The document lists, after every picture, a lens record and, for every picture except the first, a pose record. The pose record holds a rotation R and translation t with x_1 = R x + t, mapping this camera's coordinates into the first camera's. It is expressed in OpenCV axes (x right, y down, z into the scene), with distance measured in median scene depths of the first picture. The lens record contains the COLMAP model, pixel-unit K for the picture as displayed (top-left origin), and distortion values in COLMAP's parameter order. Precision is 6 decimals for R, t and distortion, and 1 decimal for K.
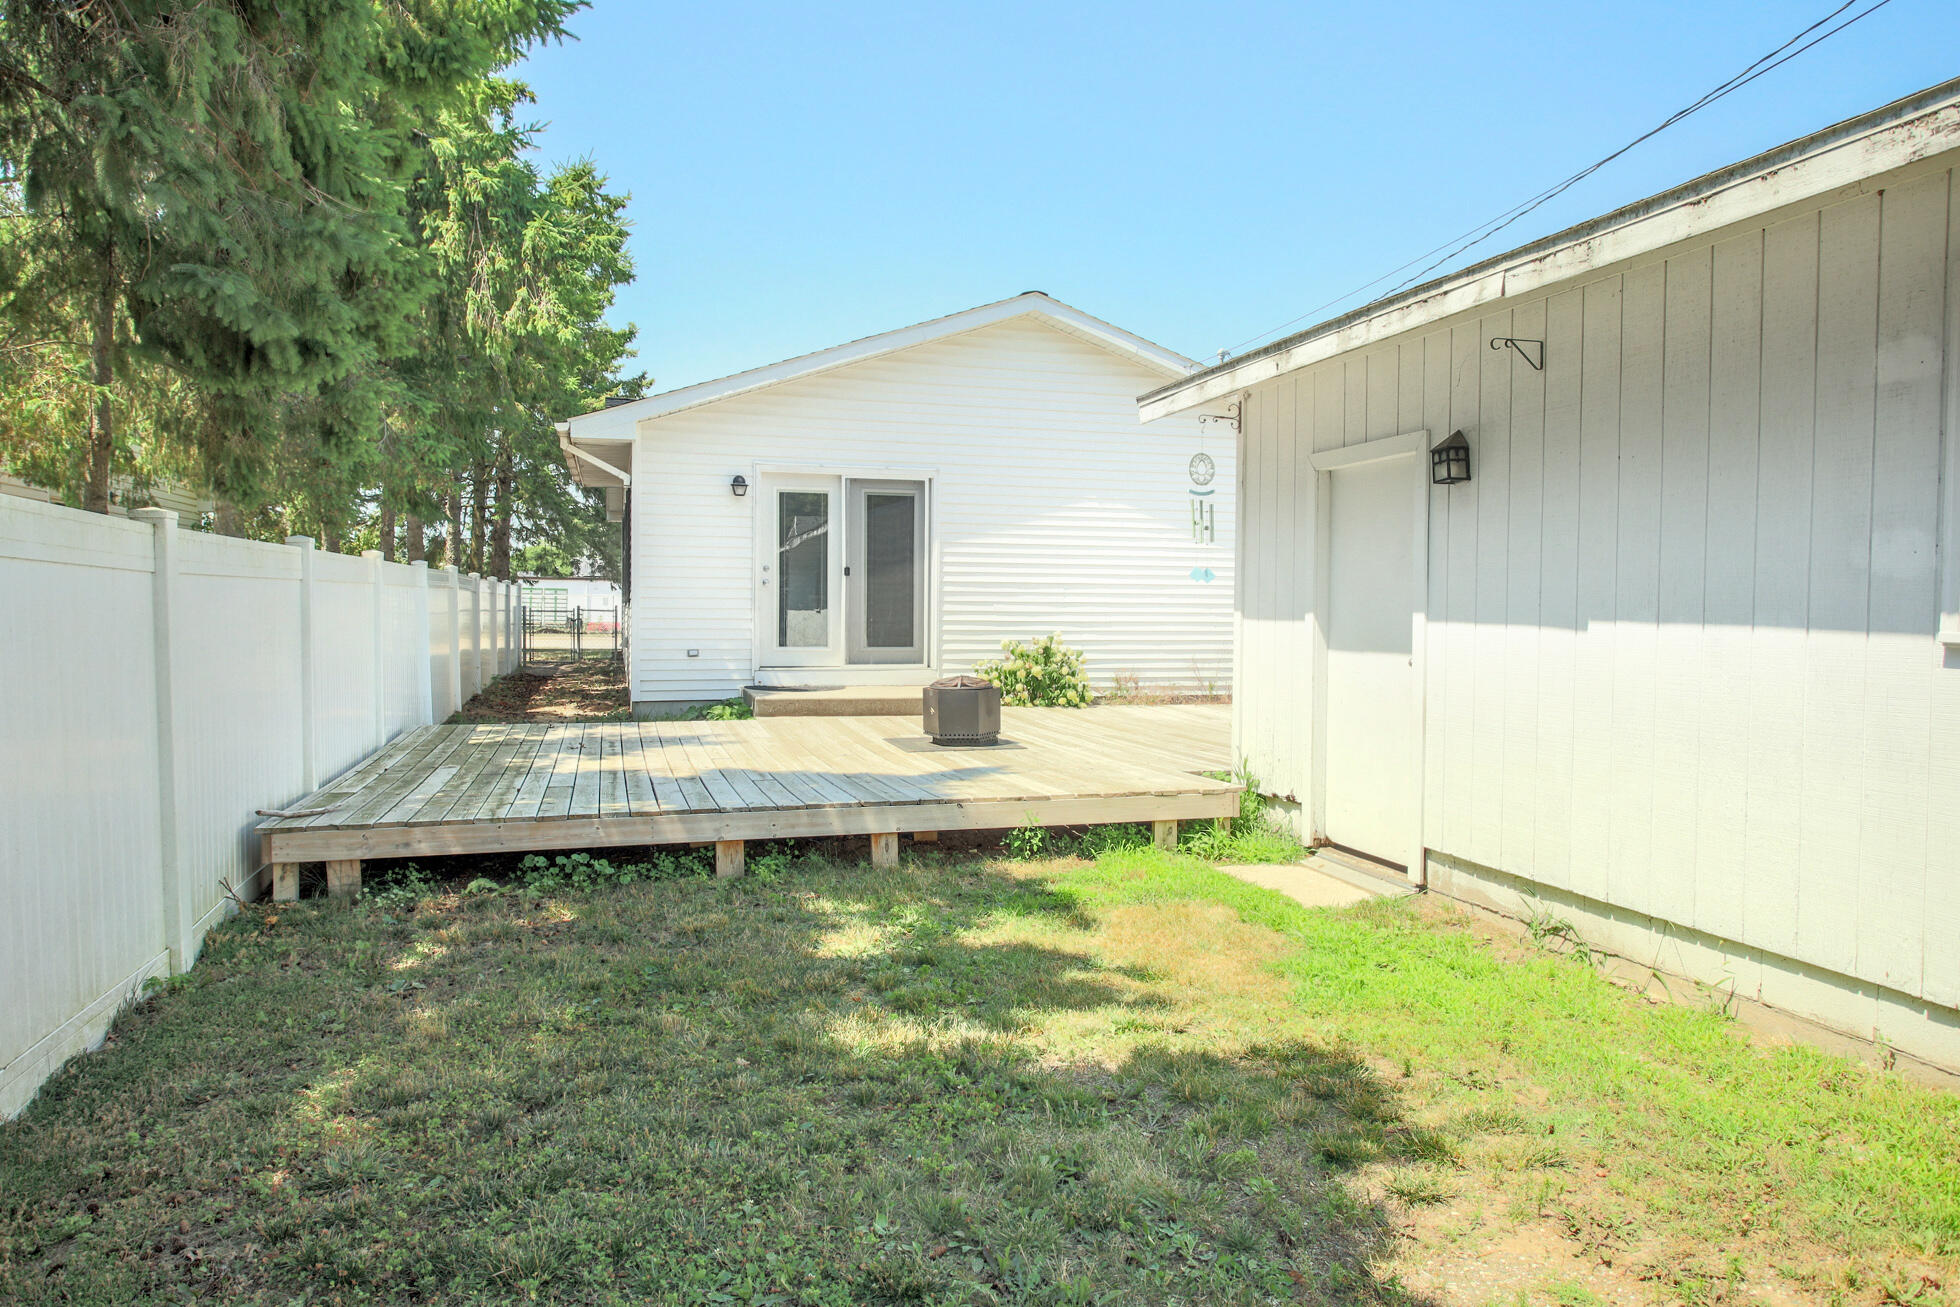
lens RADIAL K [[1320.8, 0, 981.0], [0, 1320.8, 617.4], [0, 0, 1]] dist [0.003603, 0.005512]
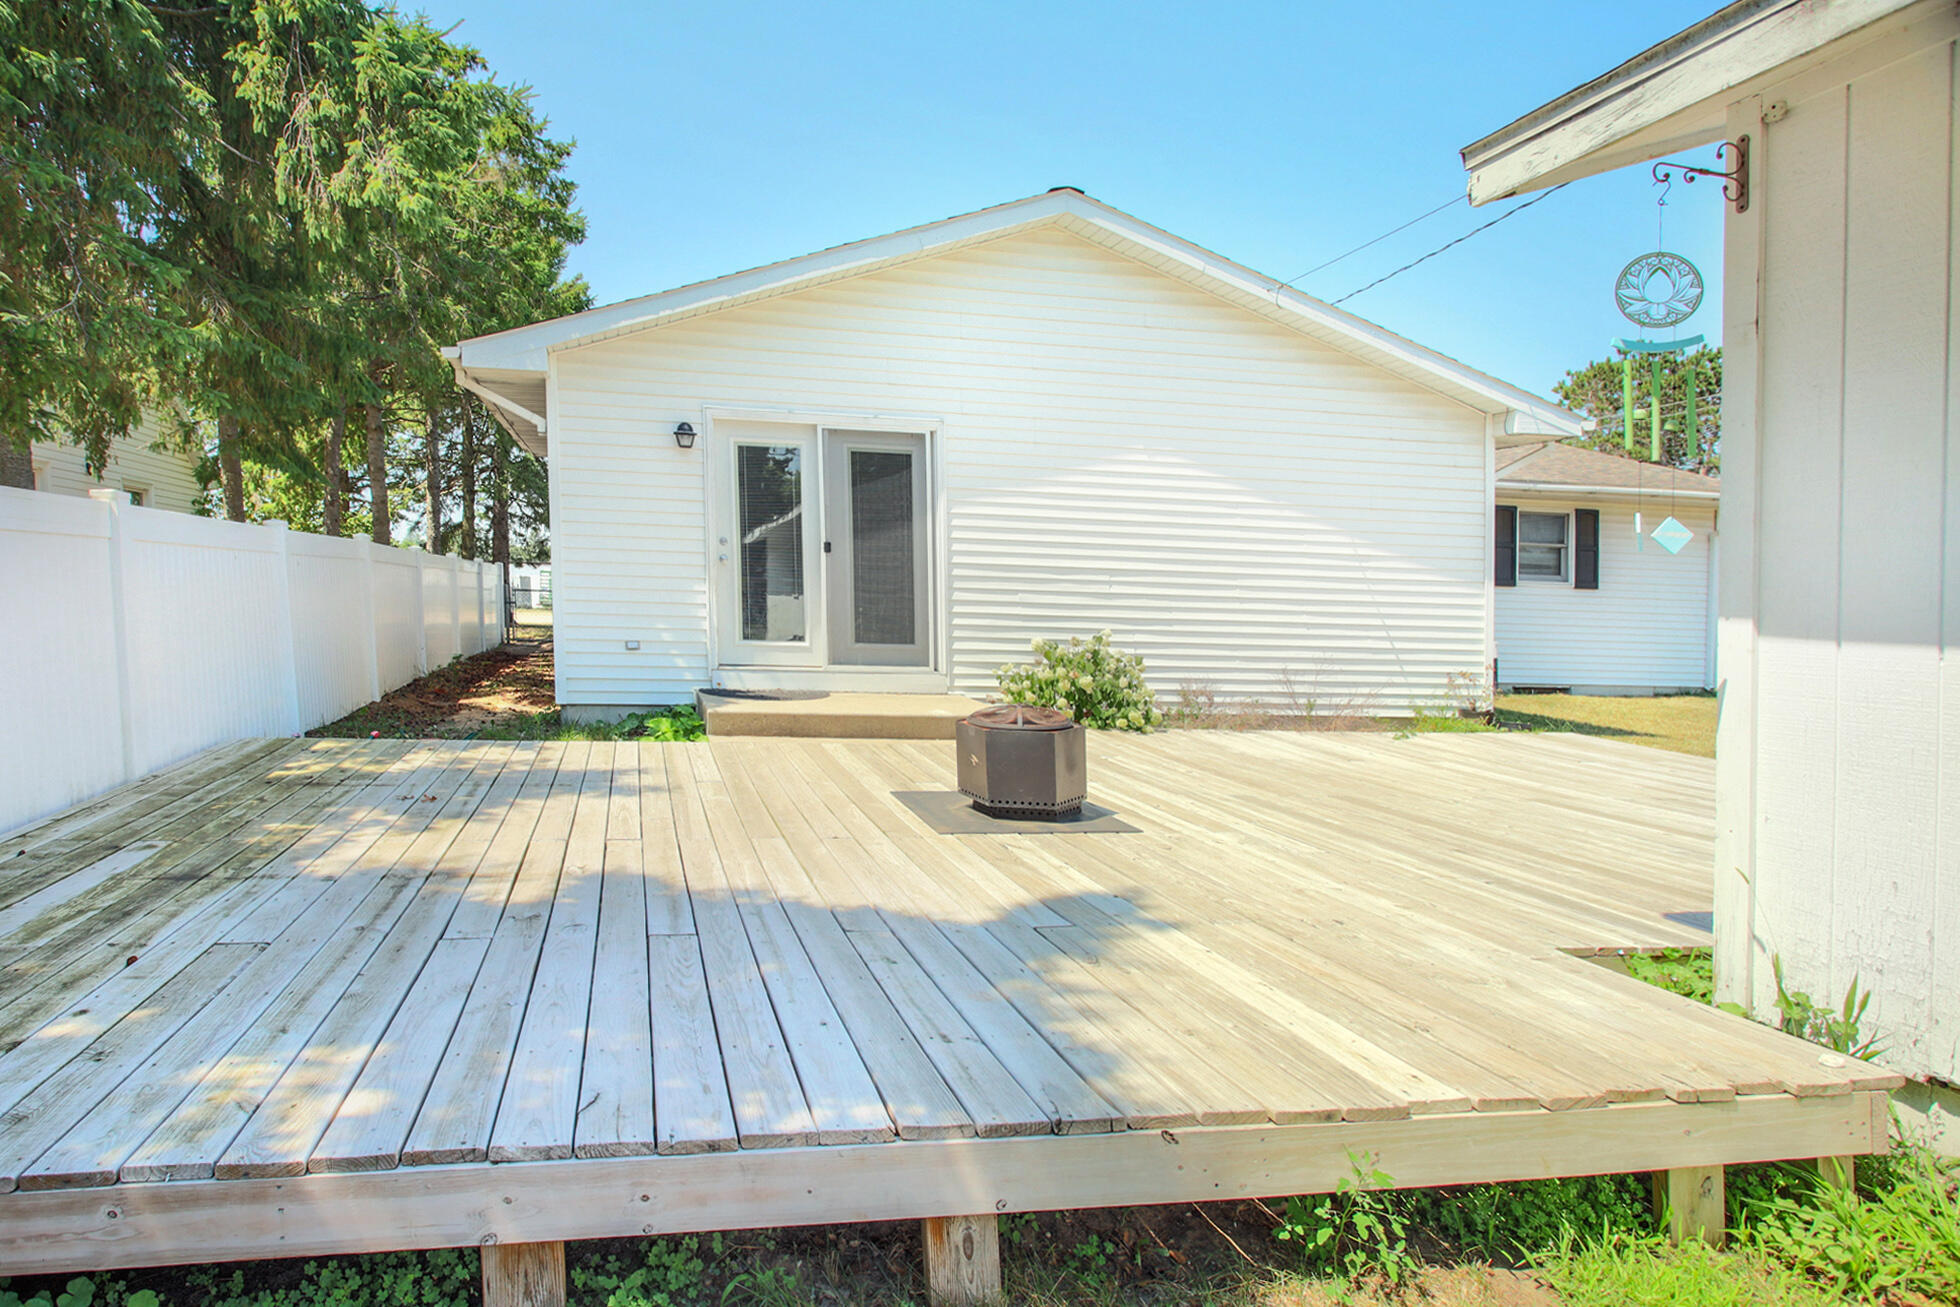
lens RADIAL K [[976.1, 0, 1124.6], [0, 976.1, 765.5], [0, 0, 1]] dist [-0.001814, 0.000485]
pose [[0.981337, -0.010416, 0.192011, -0.041646], [-0.021181, 0.986601, 0.161770, -0.003999], [-0.191123, -0.162818, 0.967968, 0.392293]]
